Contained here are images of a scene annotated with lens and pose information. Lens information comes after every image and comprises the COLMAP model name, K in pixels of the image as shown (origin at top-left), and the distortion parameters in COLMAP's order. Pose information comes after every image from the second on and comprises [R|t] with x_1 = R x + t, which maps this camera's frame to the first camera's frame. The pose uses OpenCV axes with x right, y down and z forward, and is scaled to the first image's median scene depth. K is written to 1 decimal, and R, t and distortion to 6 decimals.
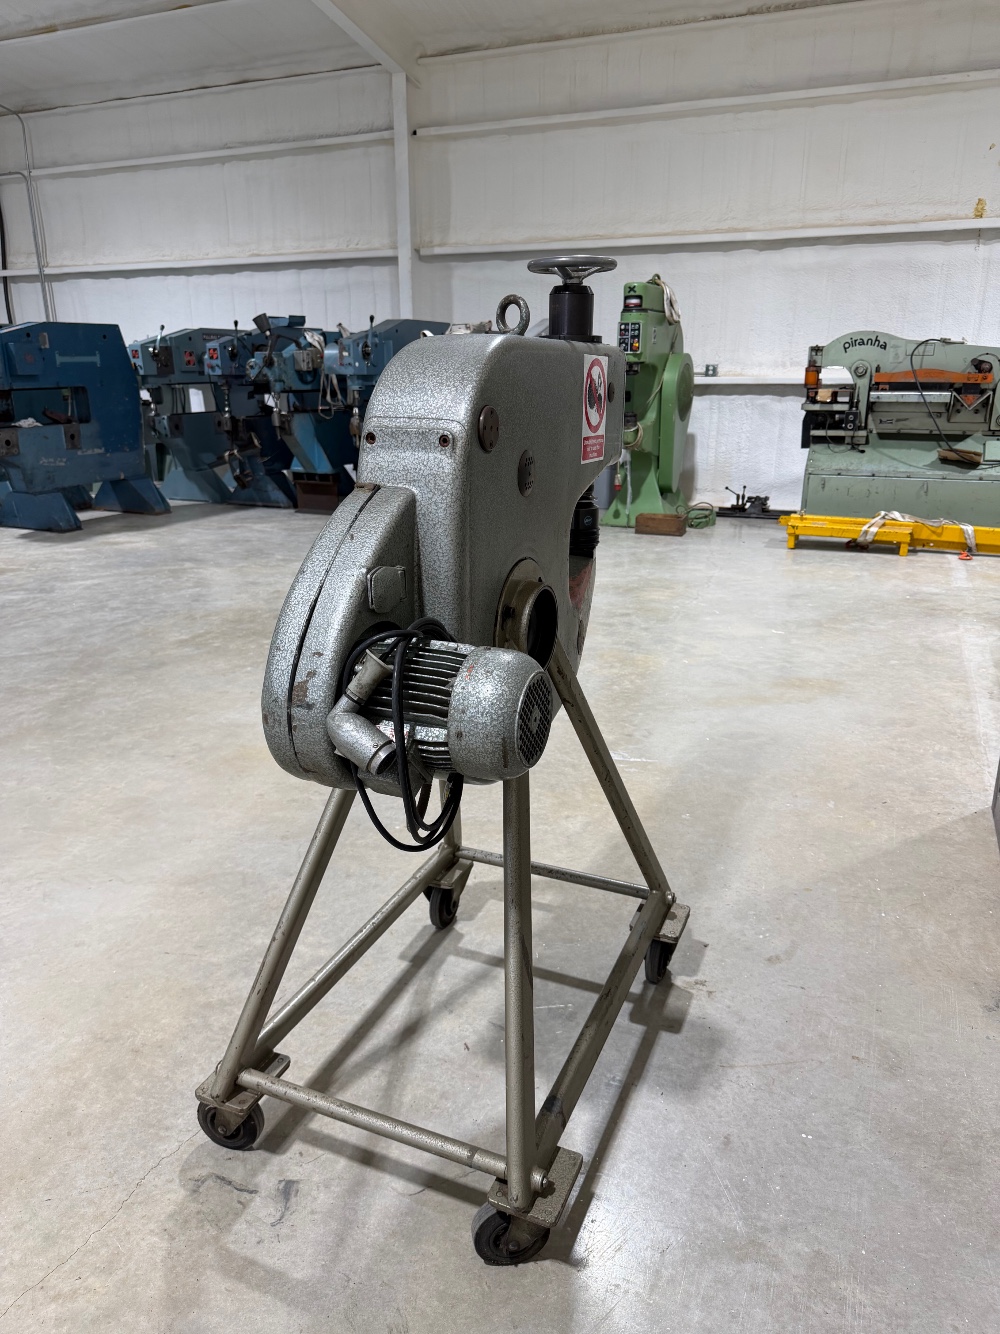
lens RADIAL K [[940.7, 0, 500.6], [0, 940.7, 676.5], [0, 0, 1]] dist [0.041443, -0.051072]
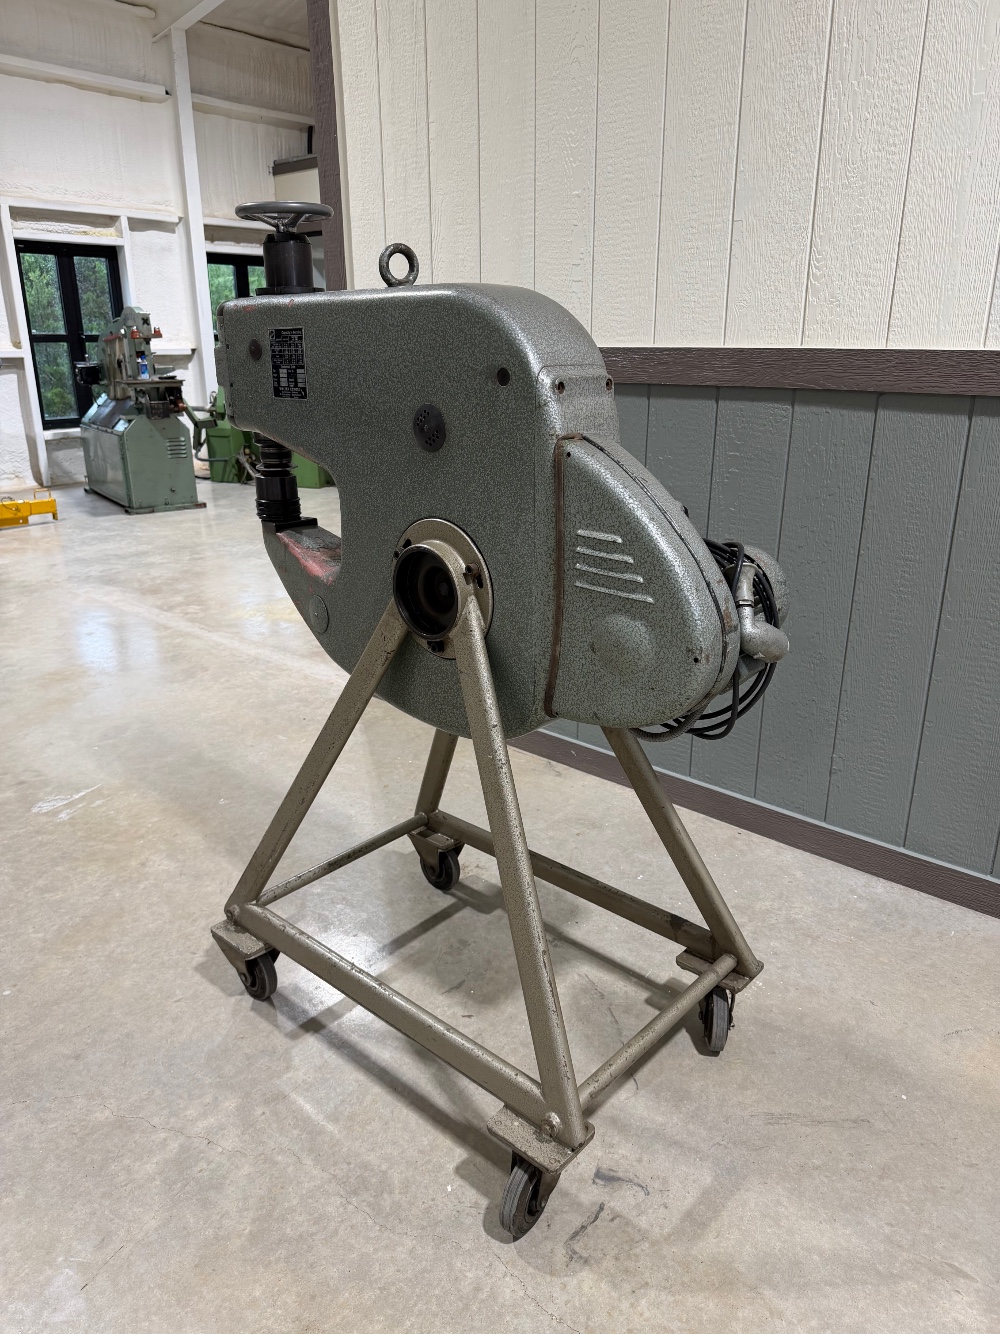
lens RADIAL K [[940.7, 0, 499.4], [0, 940.7, 676.1], [0, 0, 1]] dist [0.041443, -0.051072]
pose [[0.321243, -0.318399, 0.891866, -0.854159], [0.301900, 0.927077, 0.222227, -0.159386], [-0.897585, 0.197865, 0.393942, 0.550892]]
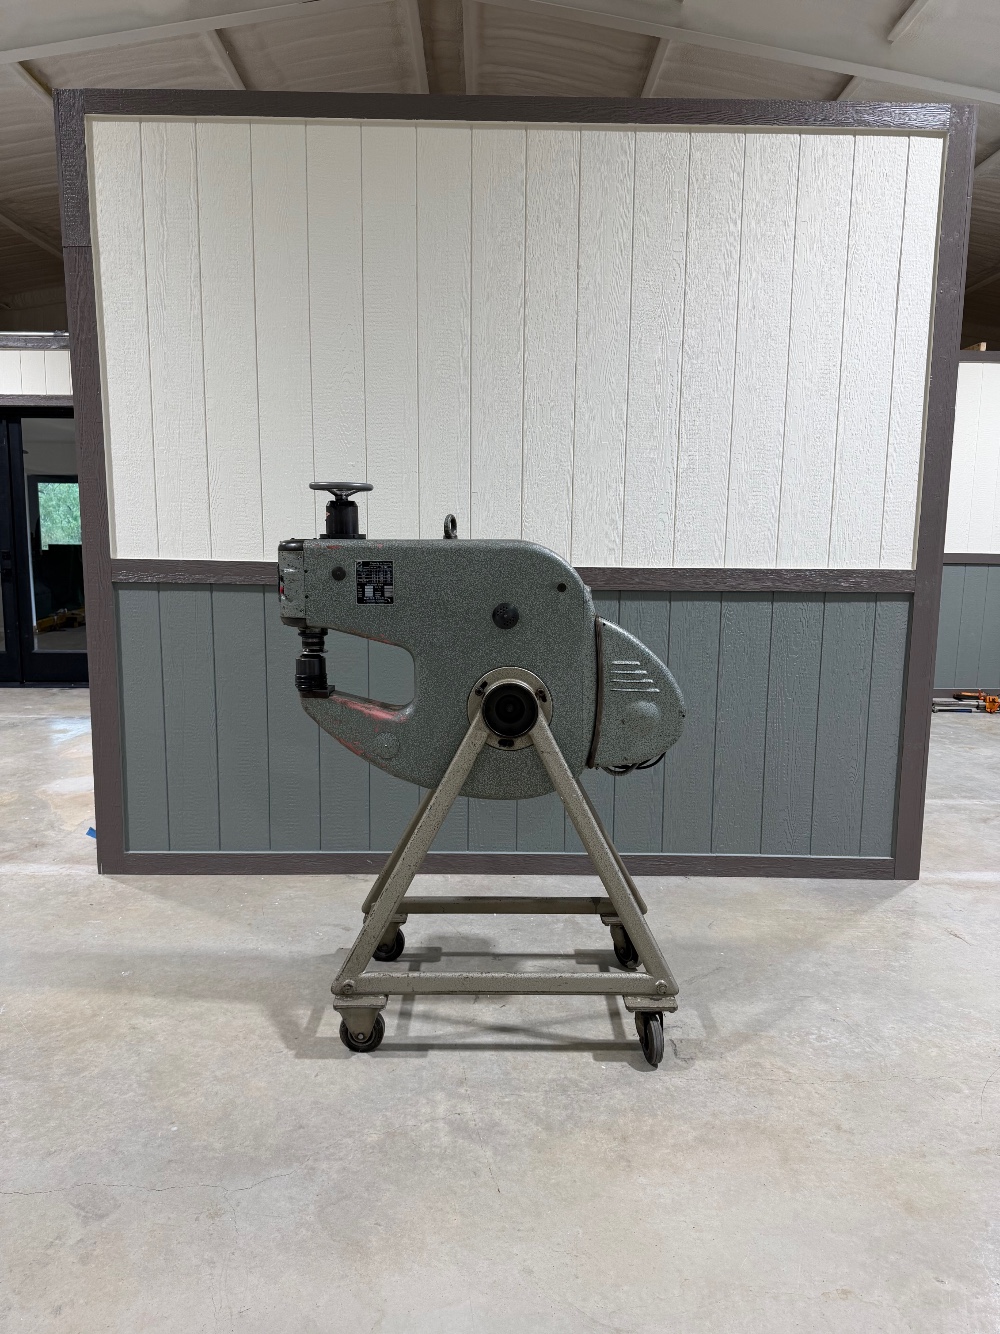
lens RADIAL K [[940.7, 0, 499.8], [0, 940.7, 656.6], [0, 0, 1]] dist [0.041443, -0.051072]
pose [[-0.396169, -0.117712, 0.910601, -1.381742], [0.283154, 0.927749, 0.243118, -0.490315], [-0.873427, 0.354156, -0.334214, 1.397312]]
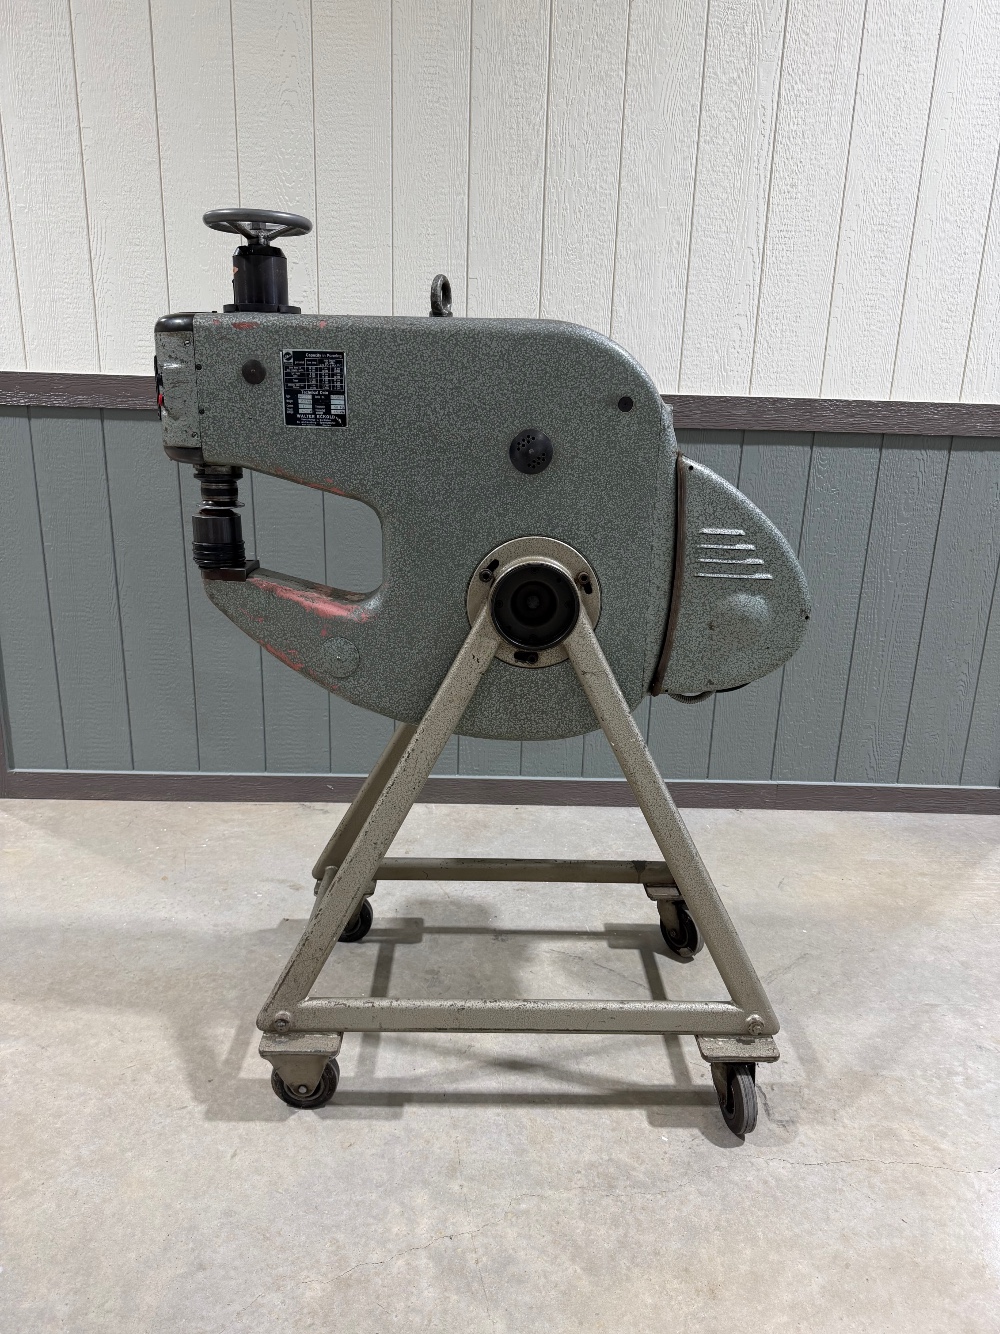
lens RADIAL K [[940.7, 0, 496.2], [0, 940.7, 673.6], [0, 0, 1]] dist [0.041443, -0.051072]
pose [[-0.407631, -0.267297, 0.873149, -0.877827], [0.264581, 0.880607, 0.393100, -0.367170], [-0.873976, 0.391259, -0.288241, 1.249942]]
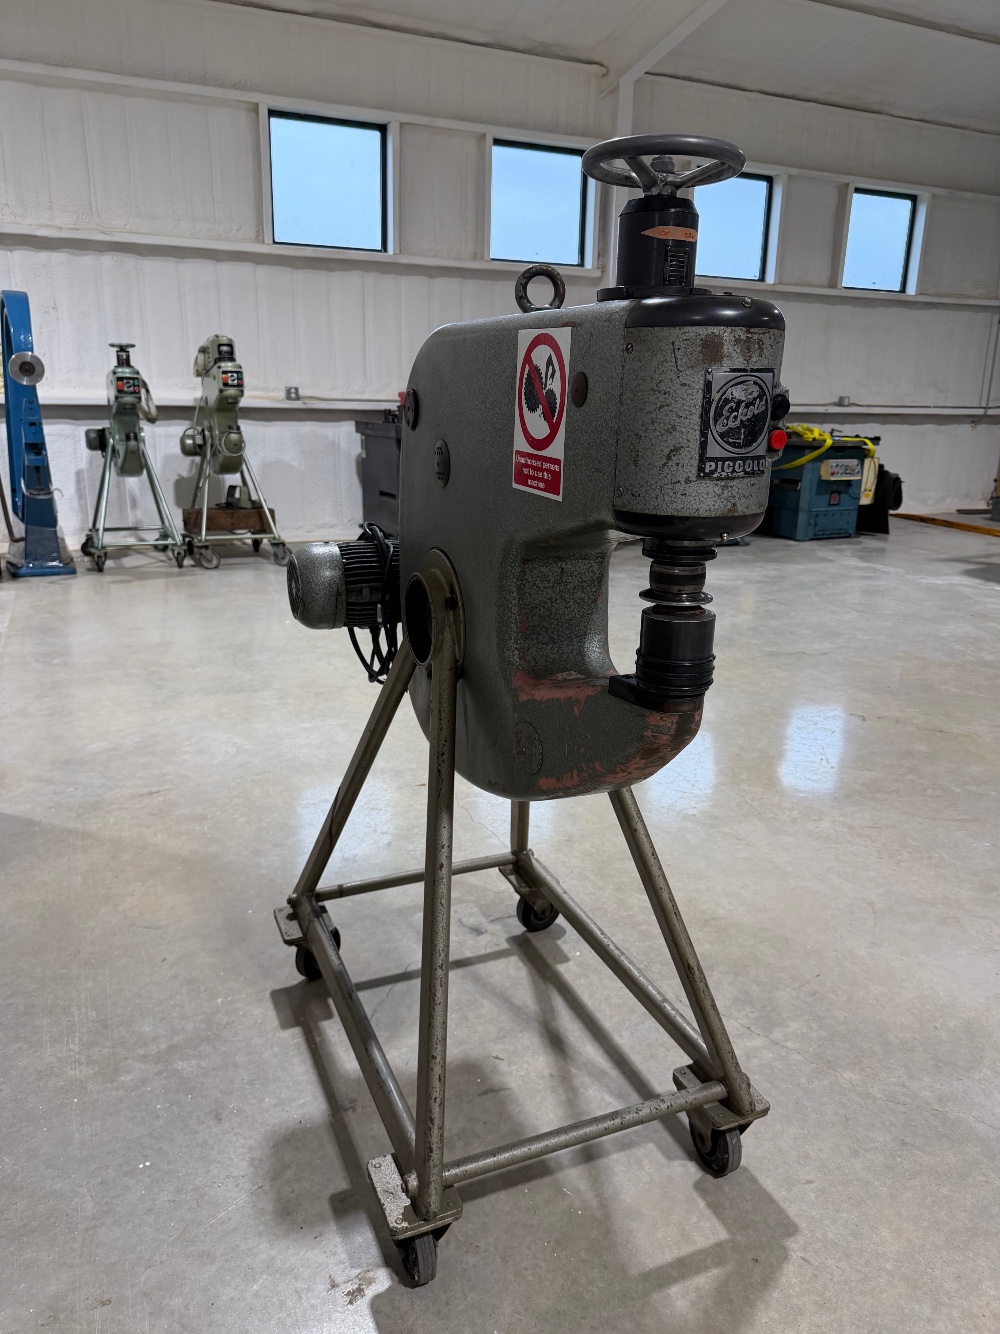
lens RADIAL K [[940.7, 0, 491.2], [0, 940.7, 678.9], [0, 0, 1]] dist [0.041443, -0.051072]
pose [[-0.694774, 0.200239, -0.690792, 0.606781], [-0.241651, 0.839638, 0.486429, -0.438690], [0.677417, 0.504889, -0.534971, 1.421072]]
